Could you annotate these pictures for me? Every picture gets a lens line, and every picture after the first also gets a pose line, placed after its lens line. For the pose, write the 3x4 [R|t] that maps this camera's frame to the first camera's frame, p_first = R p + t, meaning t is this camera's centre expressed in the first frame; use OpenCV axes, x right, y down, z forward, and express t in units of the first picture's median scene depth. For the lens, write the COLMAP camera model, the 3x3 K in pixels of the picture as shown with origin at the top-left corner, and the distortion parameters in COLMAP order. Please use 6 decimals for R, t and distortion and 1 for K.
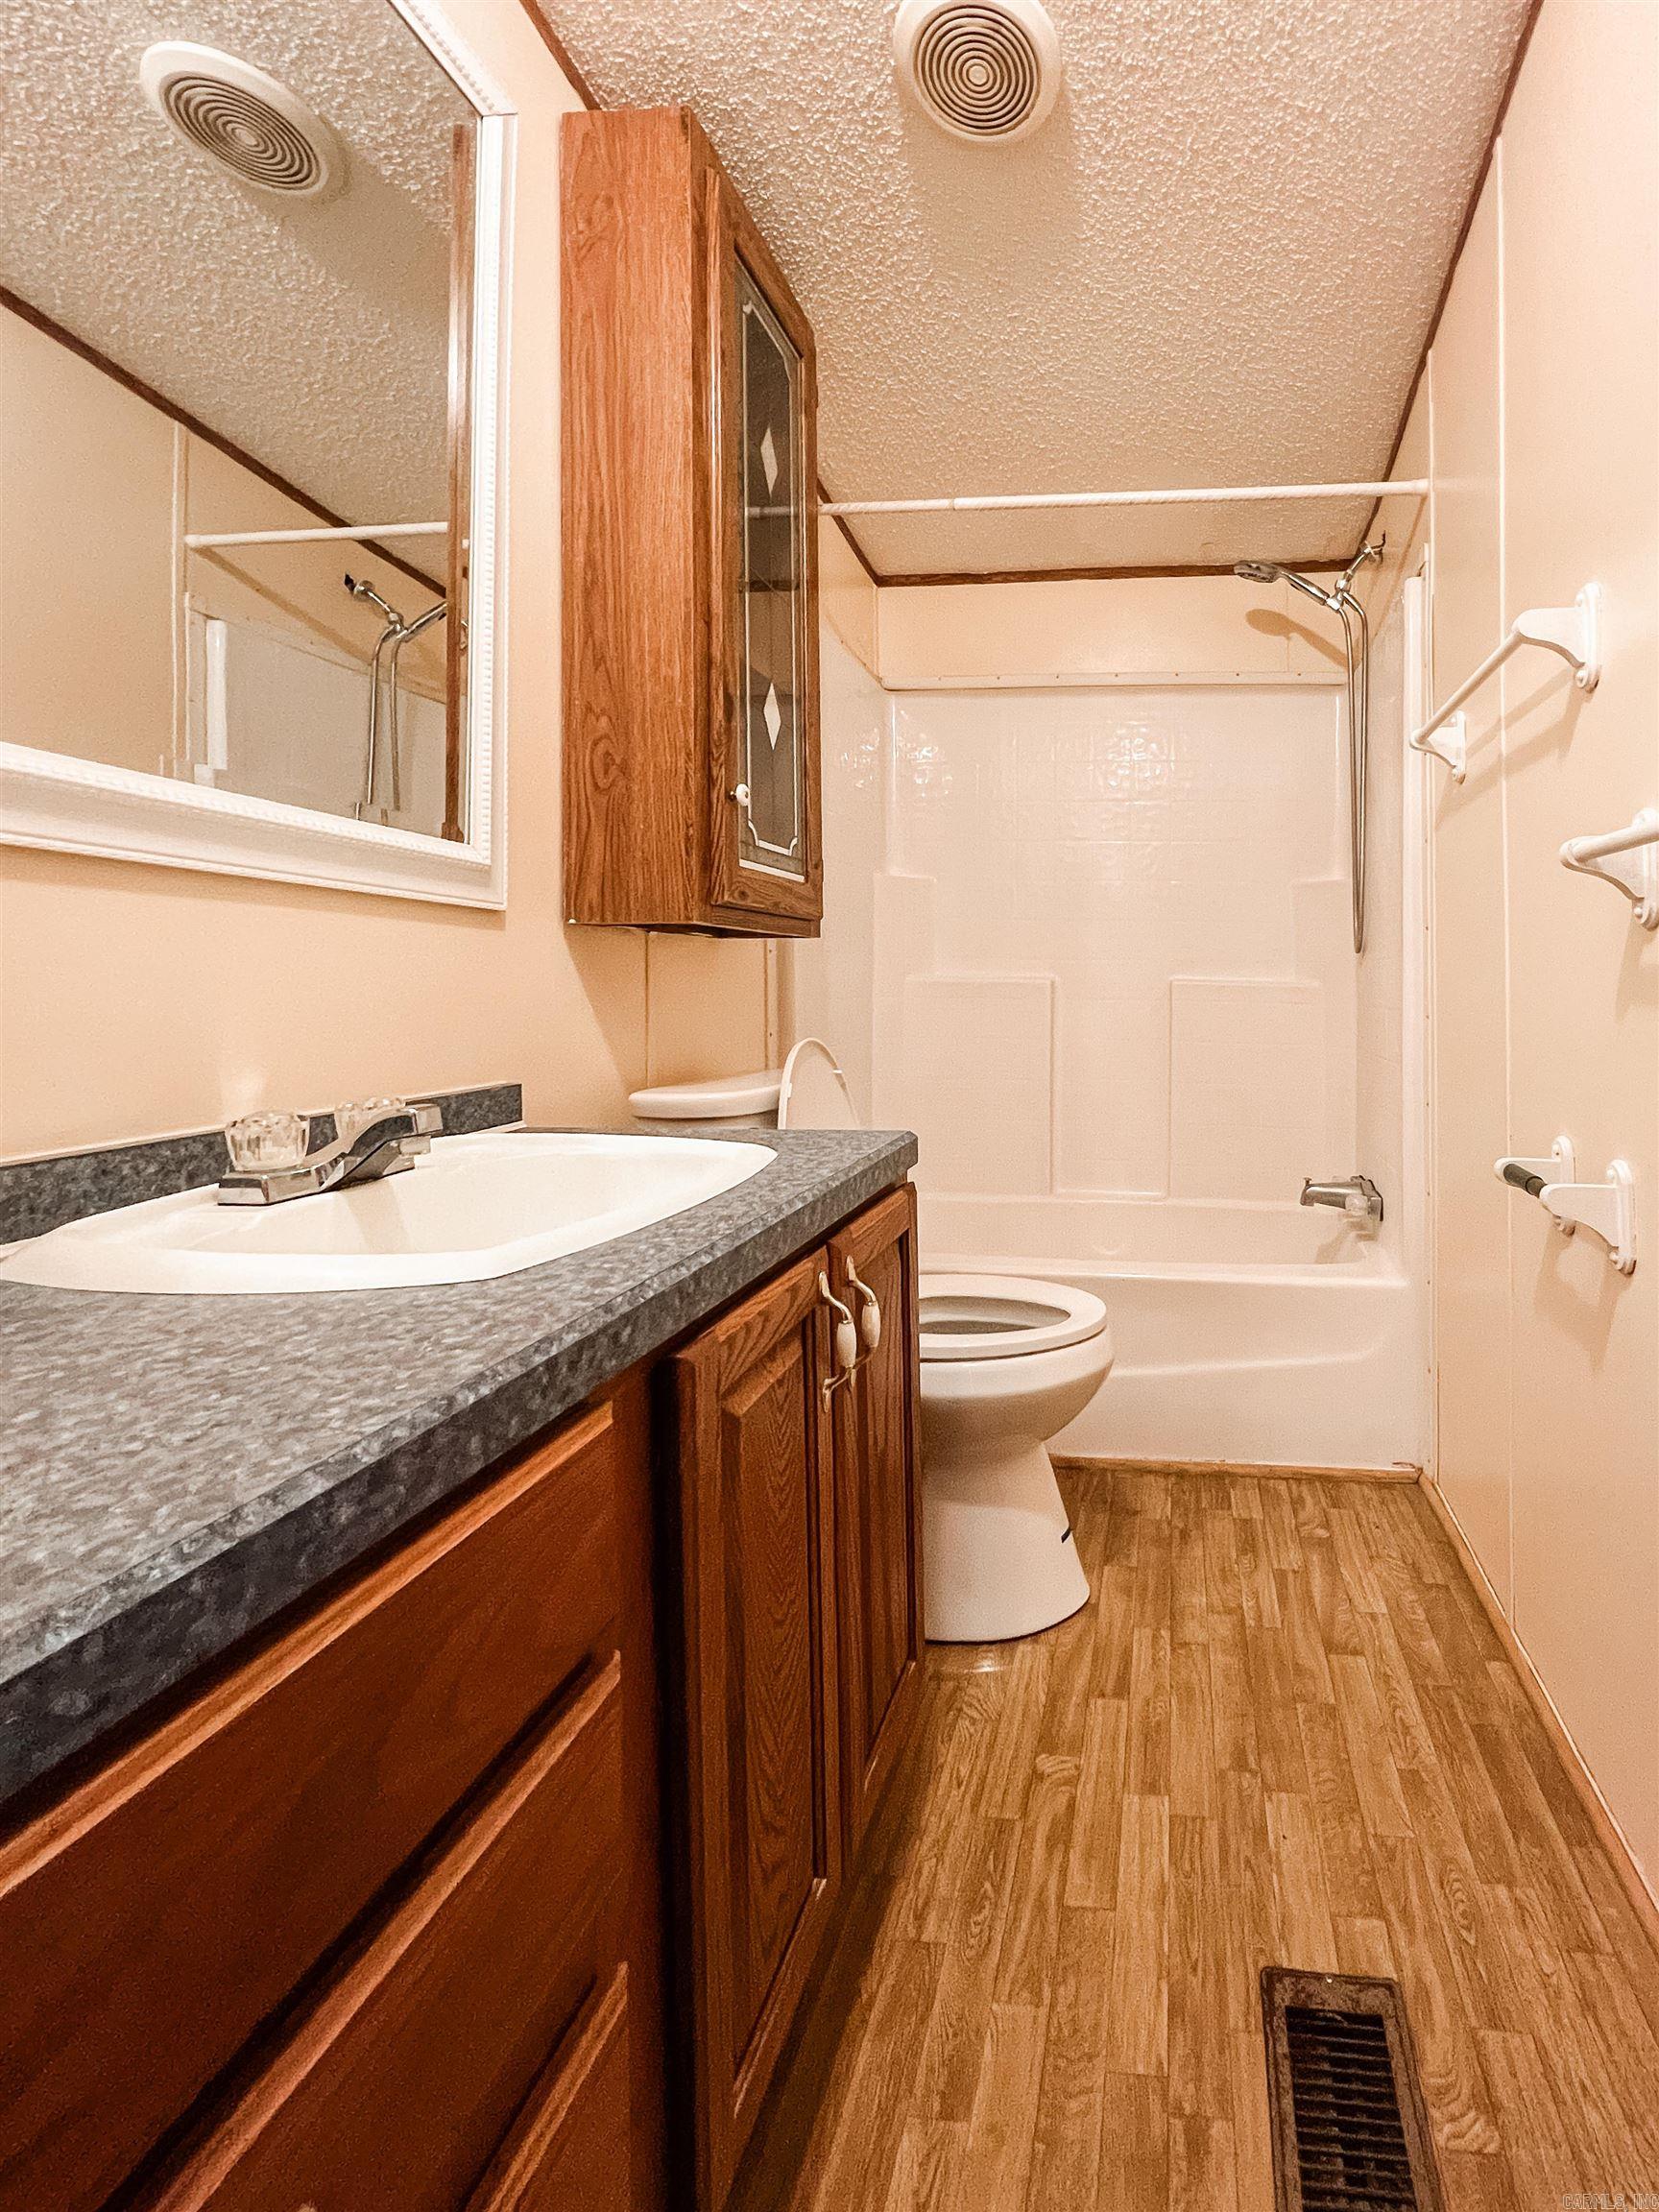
lens RADIAL K [[919.1, 0, 1097.3], [0, 919.1, 1103.5], [0, 0, 1]] dist [-0.003698, 0.000666]
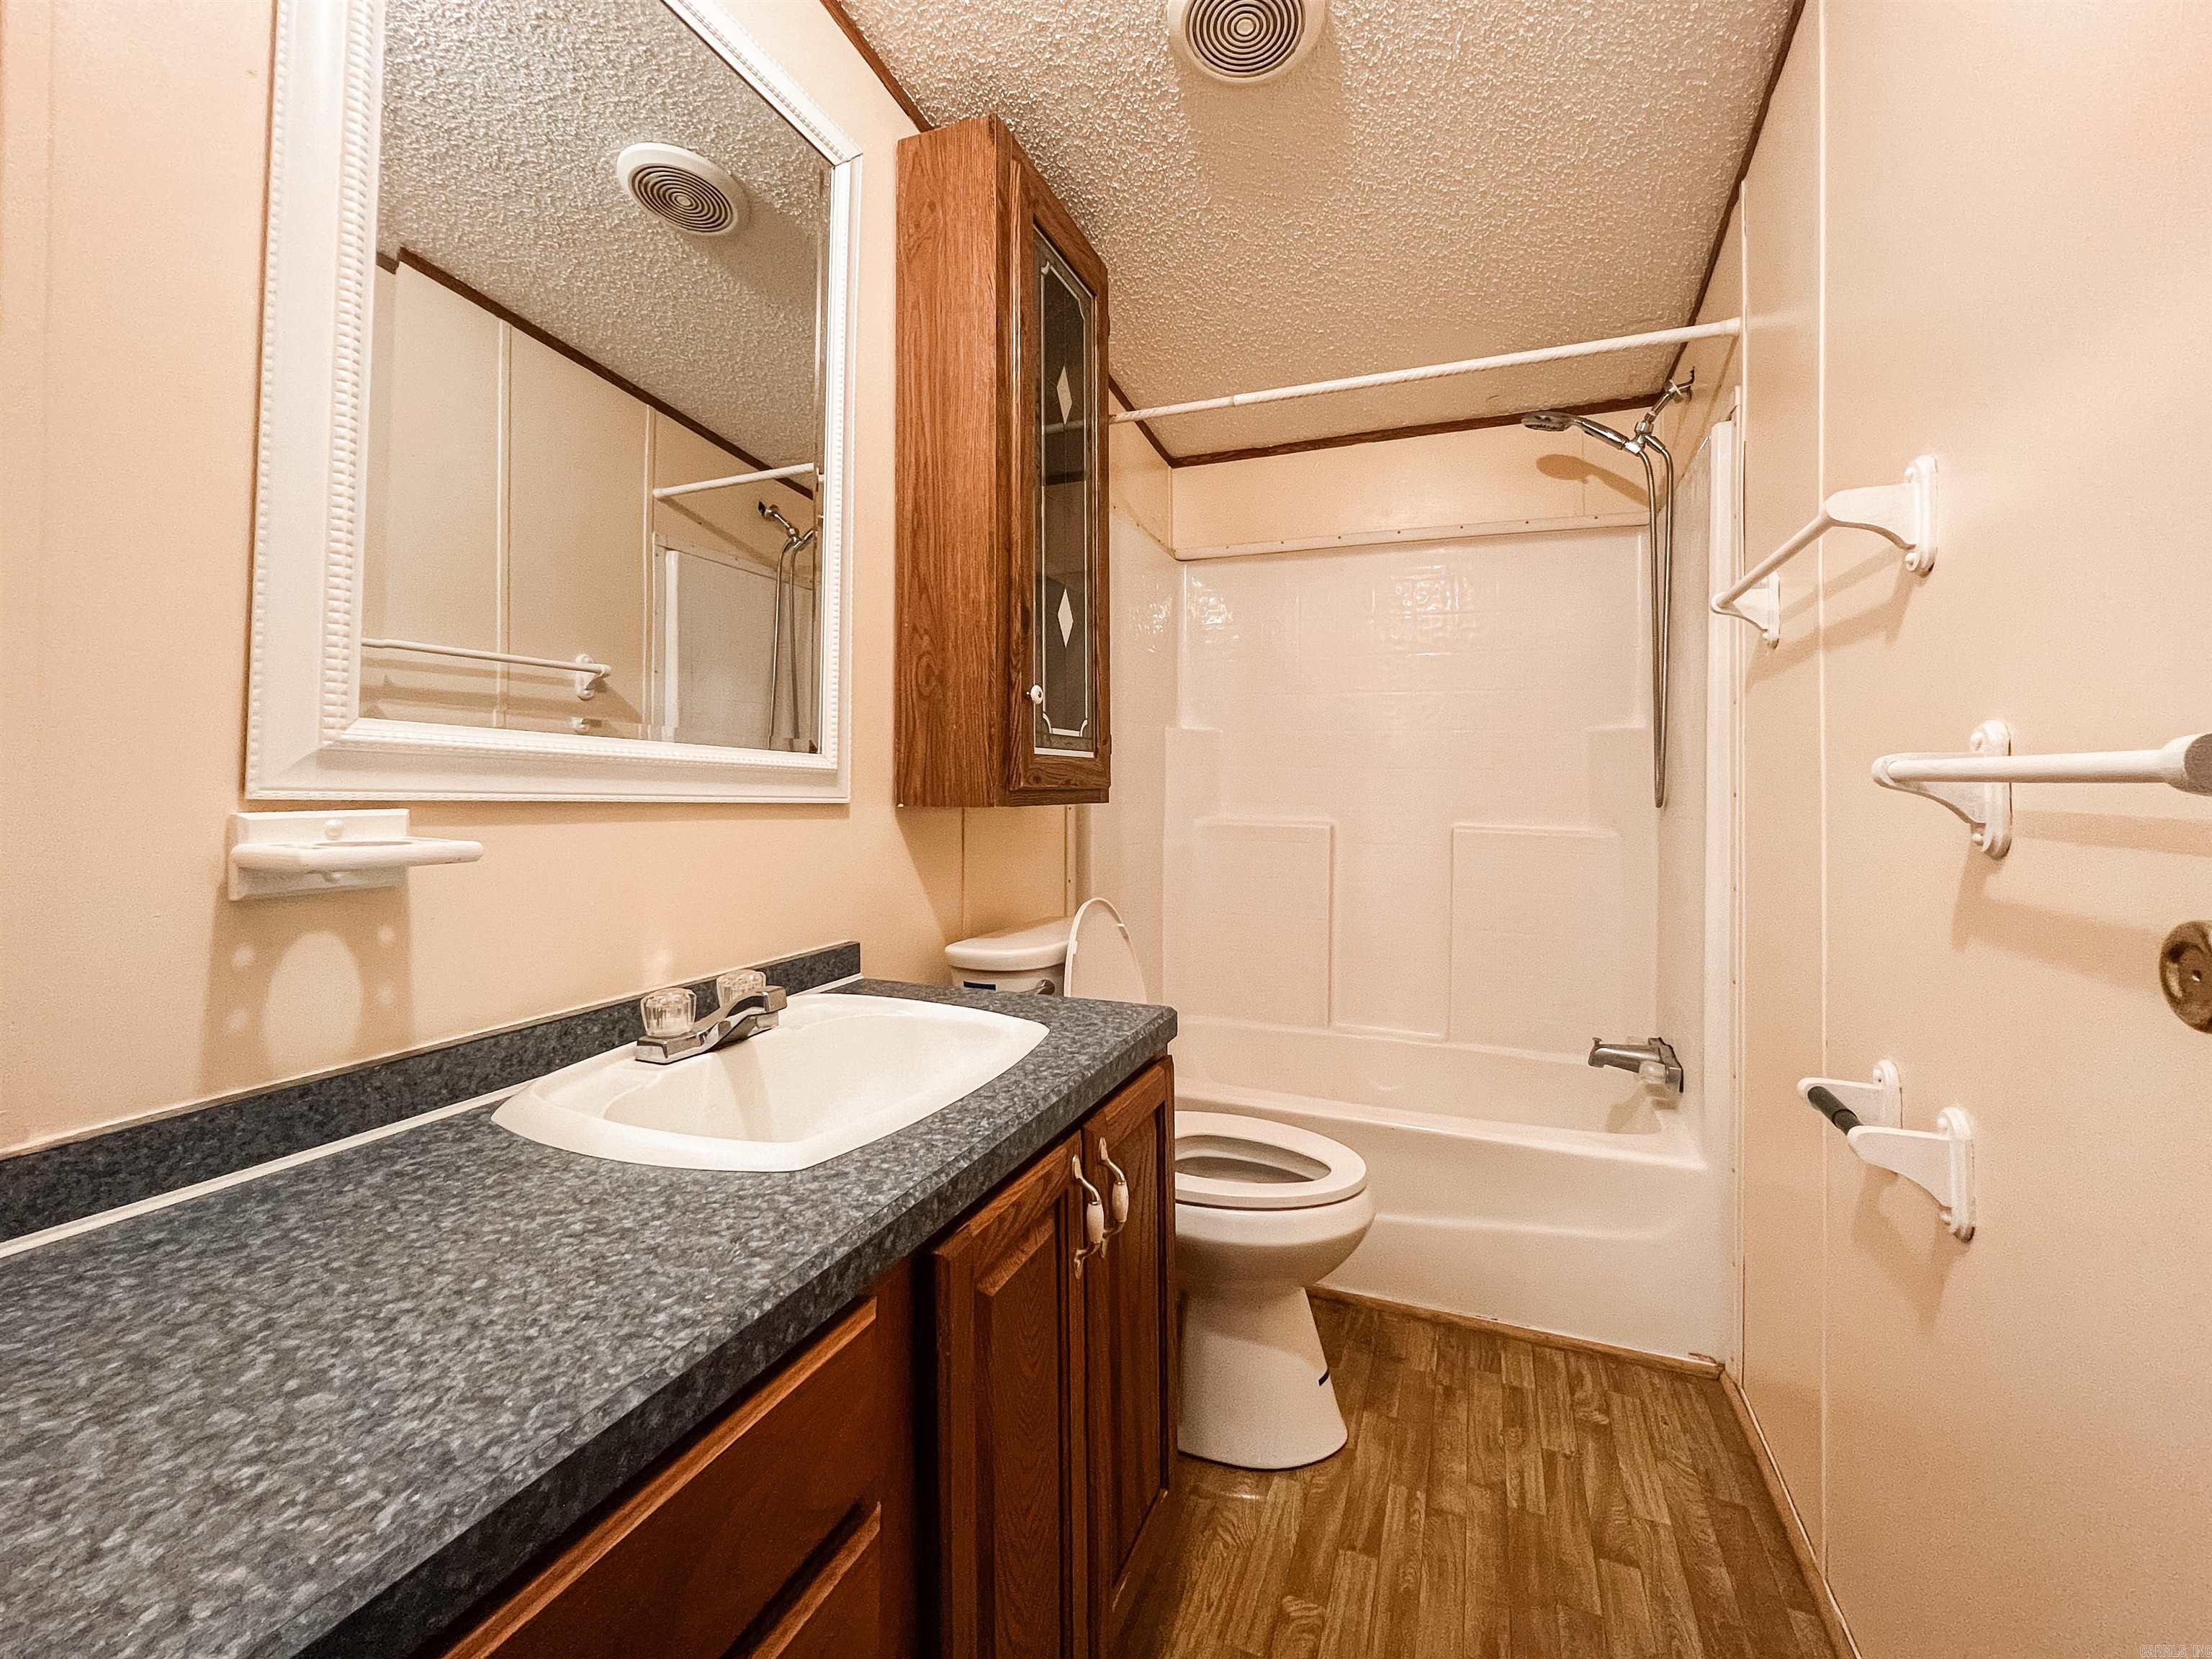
lens RADIAL K [[879.7, 0, 1177.4], [0, 879.7, 856.3], [0, 0, 1]] dist [-0.002130, 0.000004]
pose [[0.962209, 0.024221, -0.271234, 0.081688], [-0.023943, 0.999704, 0.004336, -0.154258], [0.271259, 0.002322, 0.962504, 0.009188]]
